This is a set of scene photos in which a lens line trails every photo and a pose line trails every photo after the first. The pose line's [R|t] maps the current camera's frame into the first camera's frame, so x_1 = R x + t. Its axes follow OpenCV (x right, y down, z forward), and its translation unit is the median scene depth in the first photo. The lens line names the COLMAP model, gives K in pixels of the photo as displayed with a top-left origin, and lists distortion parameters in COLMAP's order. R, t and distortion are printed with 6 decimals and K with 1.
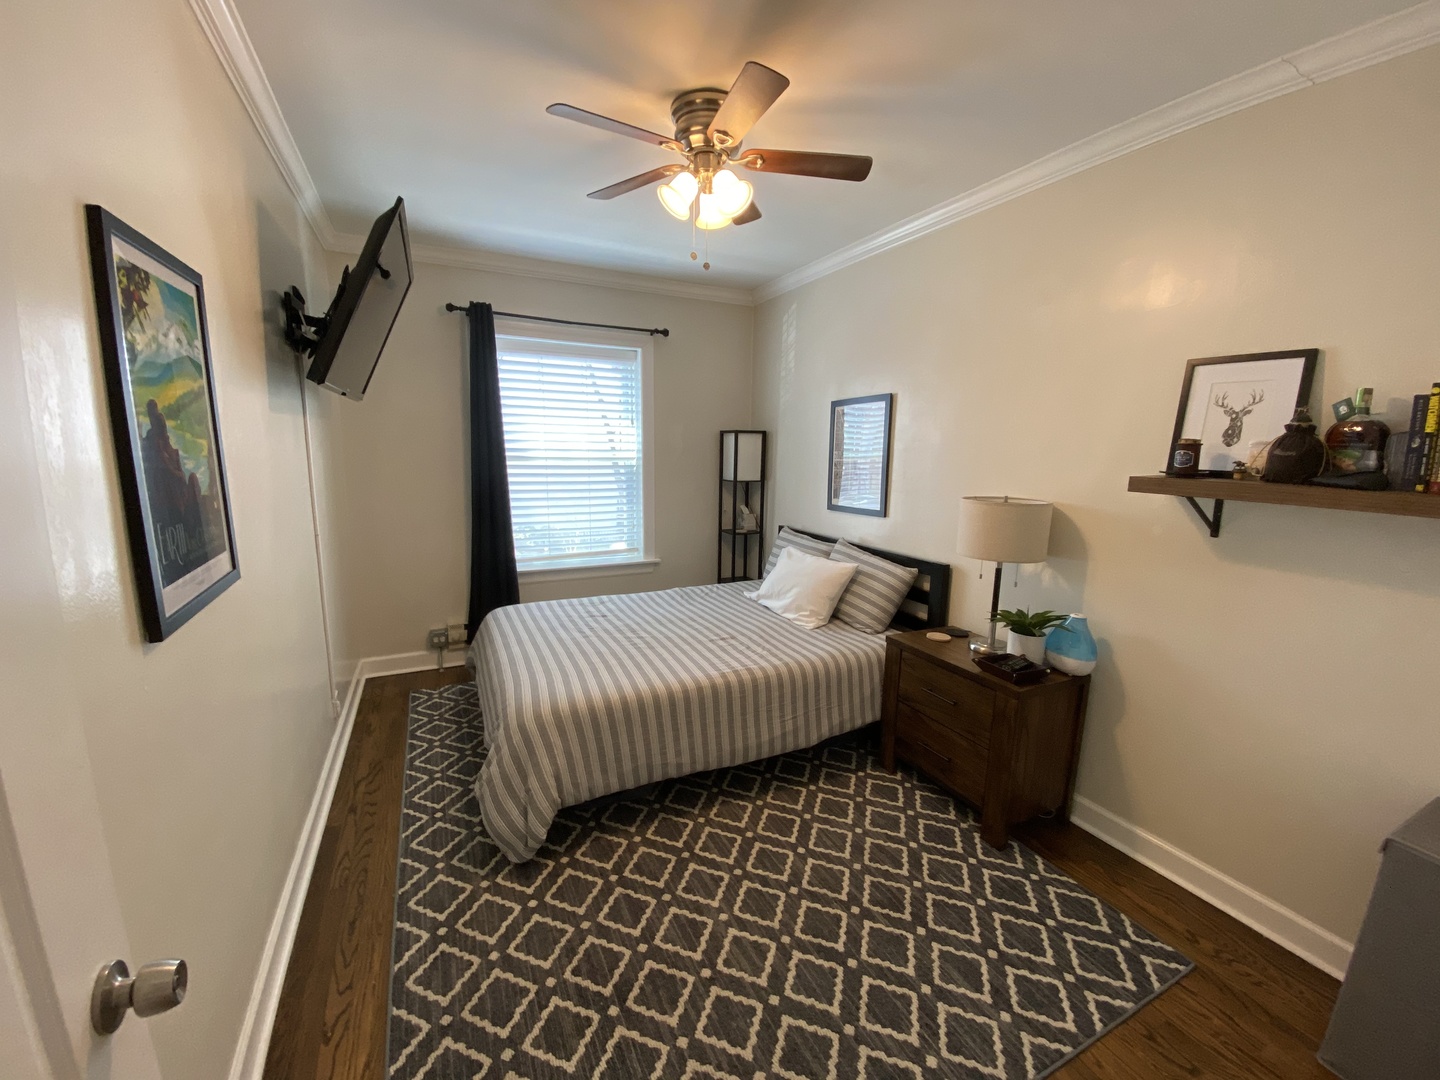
lens RADIAL K [[581.1, 0, 710.7], [0, 581.1, 539.3], [0, 0, 1]] dist [0.048972, -0.038999]
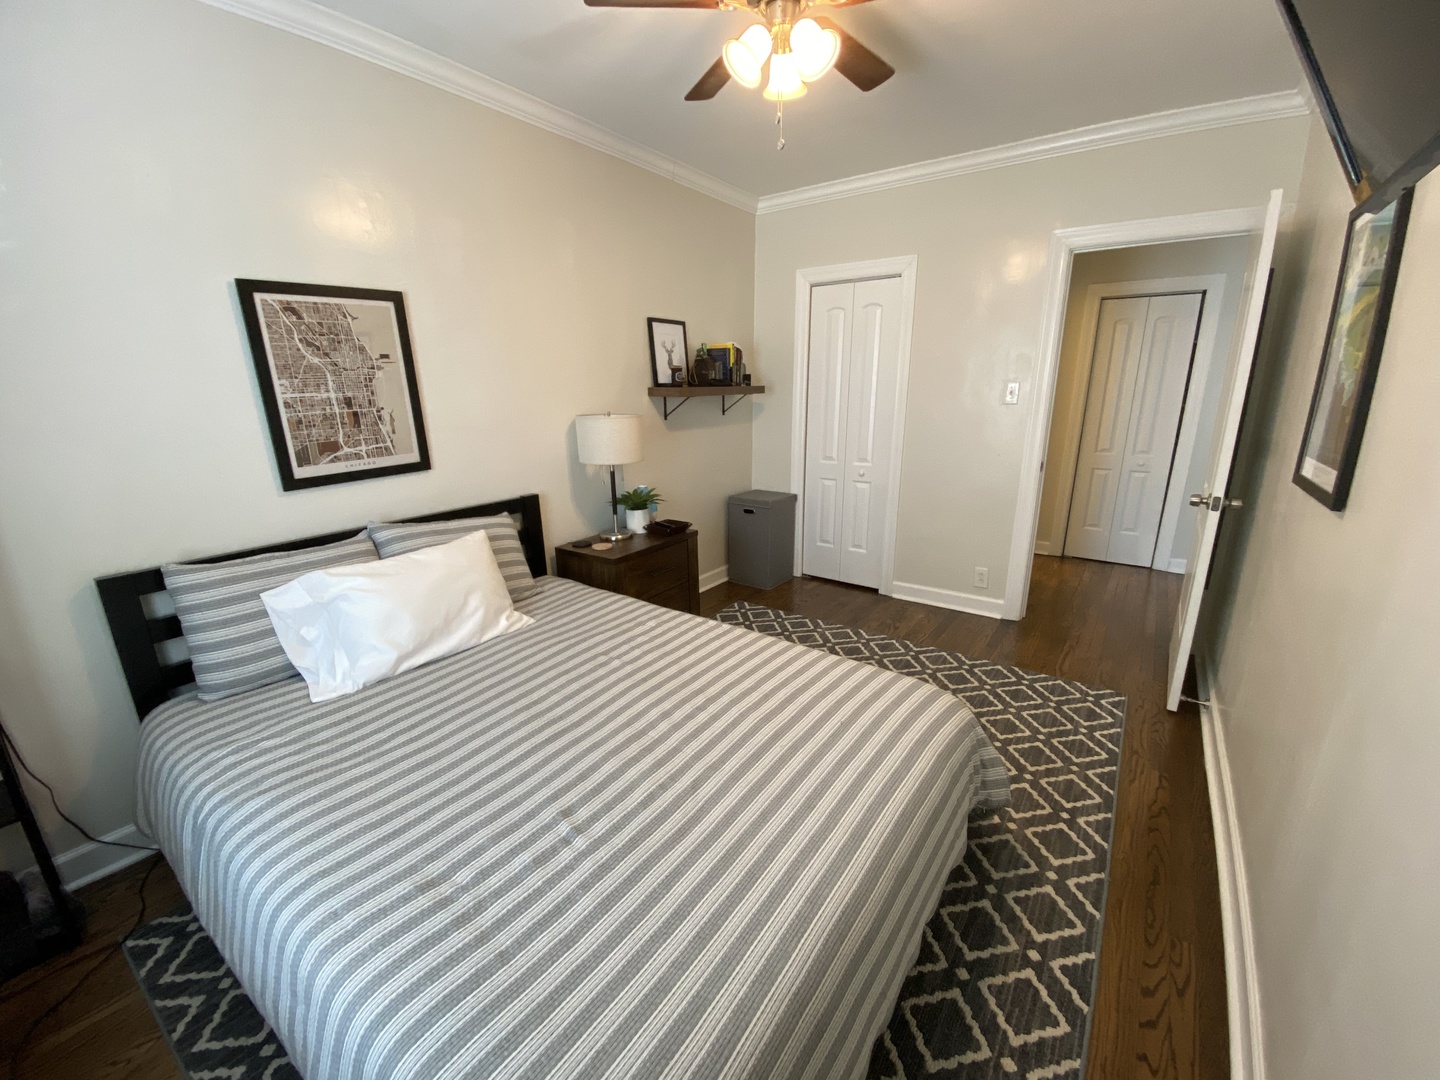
lens RADIAL K [[581.1, 0, 710.7], [0, 581.1, 539.3], [0, 0, 1]] dist [0.048972, -0.038999]
pose [[-0.474328, -0.241304, 0.846632, -0.746191], [0.148760, 0.925902, 0.347240, -0.230853], [-0.867689, 0.290650, -0.403285, 1.468098]]
